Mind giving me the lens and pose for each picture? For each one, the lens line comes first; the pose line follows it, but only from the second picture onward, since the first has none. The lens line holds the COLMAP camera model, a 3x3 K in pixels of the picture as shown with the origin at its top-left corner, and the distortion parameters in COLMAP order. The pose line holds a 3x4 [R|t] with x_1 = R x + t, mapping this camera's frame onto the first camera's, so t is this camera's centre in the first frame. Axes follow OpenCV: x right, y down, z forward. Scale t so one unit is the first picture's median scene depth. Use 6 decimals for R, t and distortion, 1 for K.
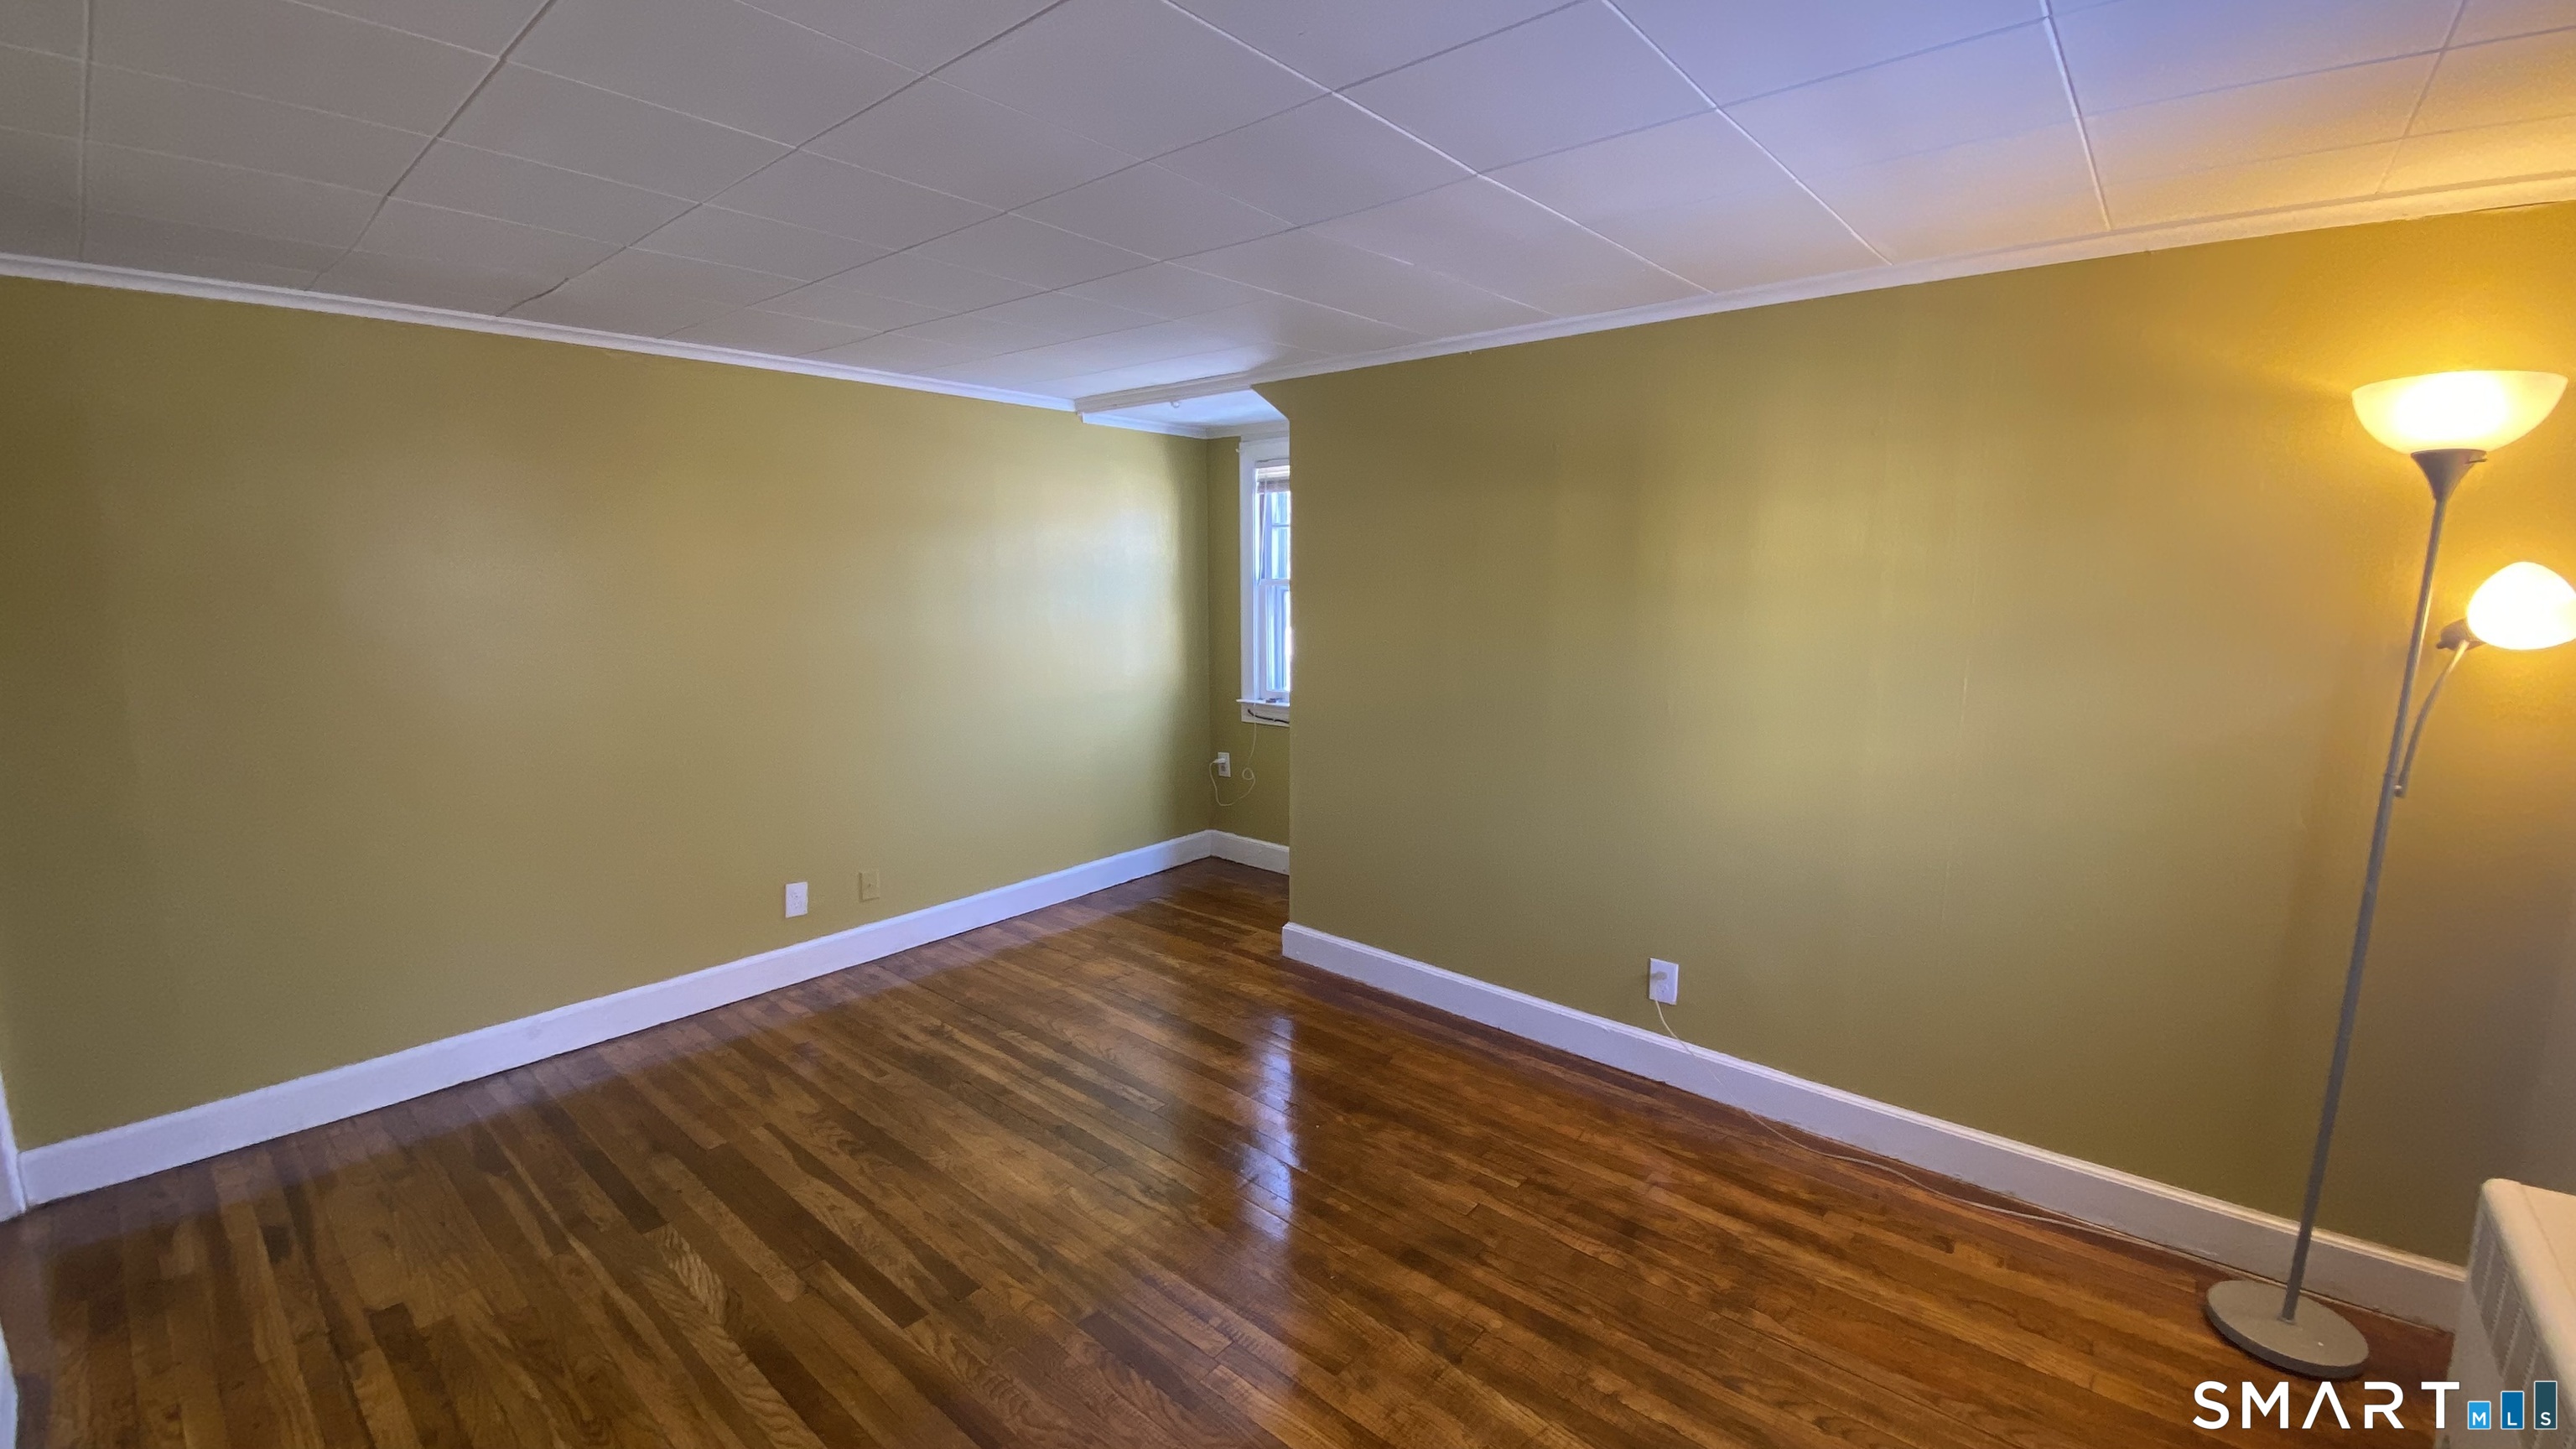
lens RADIAL K [[1035.8, 0, 1309.3], [0, 1035.8, 718.9], [0, 0, 1]] dist [0.021260, -0.022064]
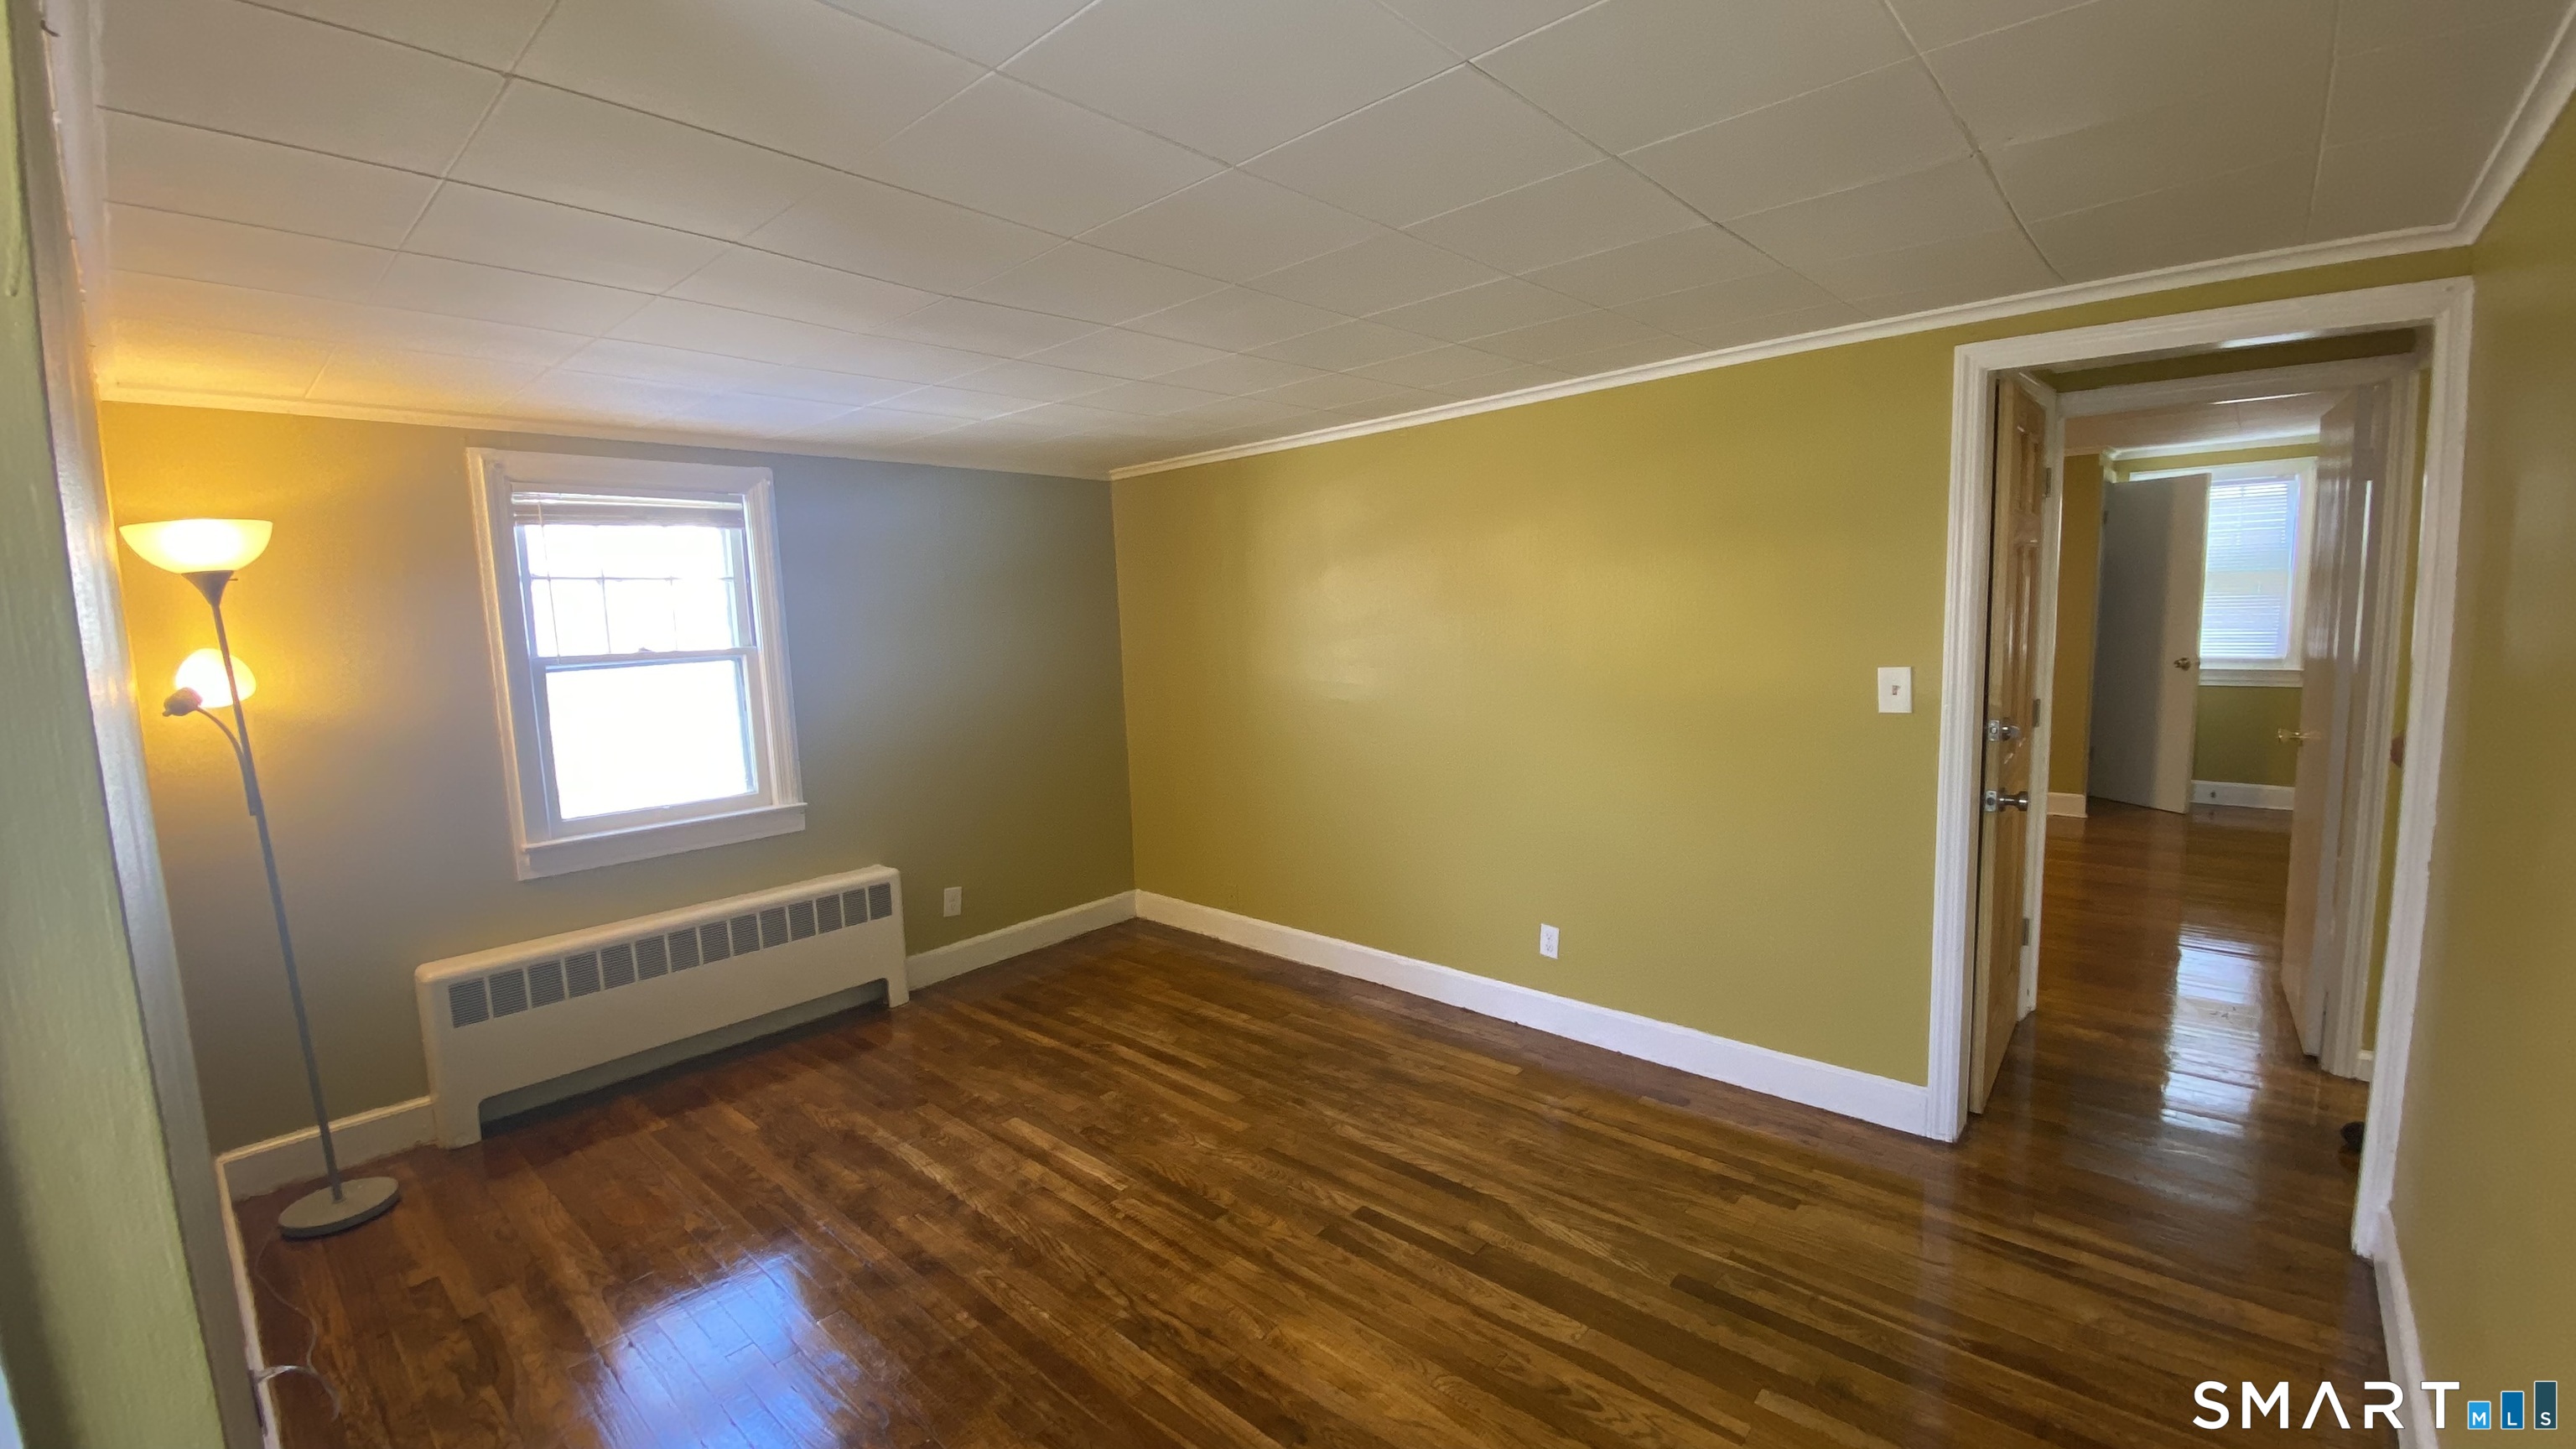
lens RADIAL K [[1035.8, 0, 1301.2], [0, 1035.8, 724.8], [0, 0, 1]] dist [0.021260, -0.022064]
pose [[-0.998850, 0.029514, 0.037773, -0.317907], [0.038472, 0.963645, 0.264400, -0.270280], [-0.028597, 0.265549, -0.963673, 1.738453]]
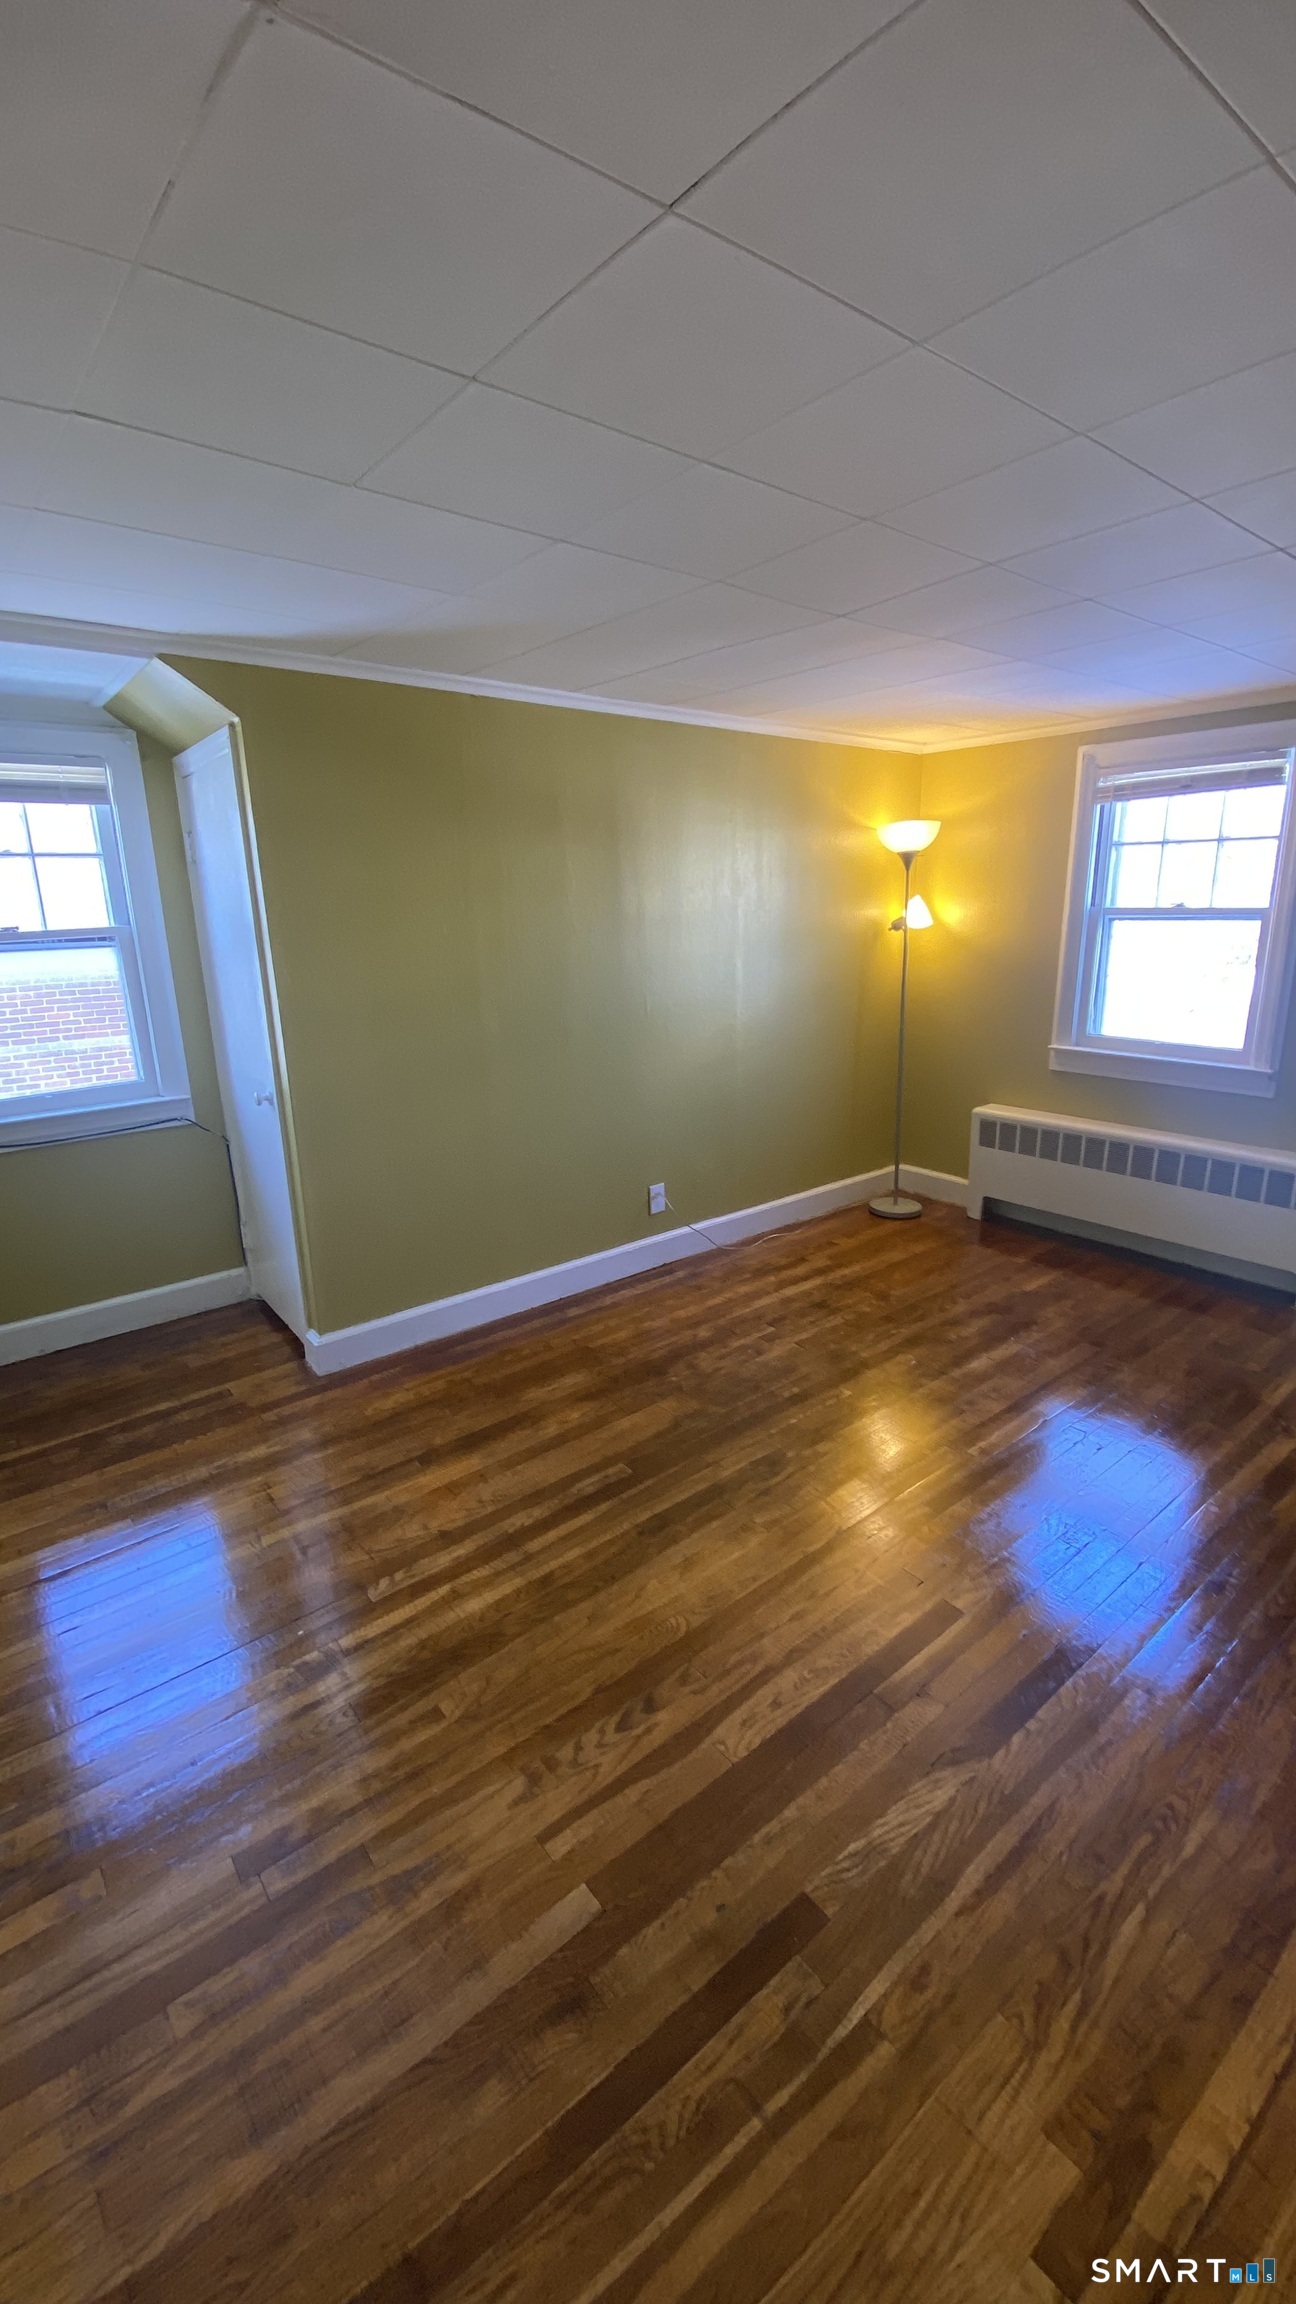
lens RADIAL K [[926.4, 0, 639.6], [0, 926.4, 1151.3], [0, 0, 1]] dist [0.021260, -0.022064]
pose [[0.195860, -0.262273, 0.944908, -1.050408], [0.164930, 0.958655, 0.231902, -0.134893], [-0.966663, 0.110423, 0.231019, 0.879761]]
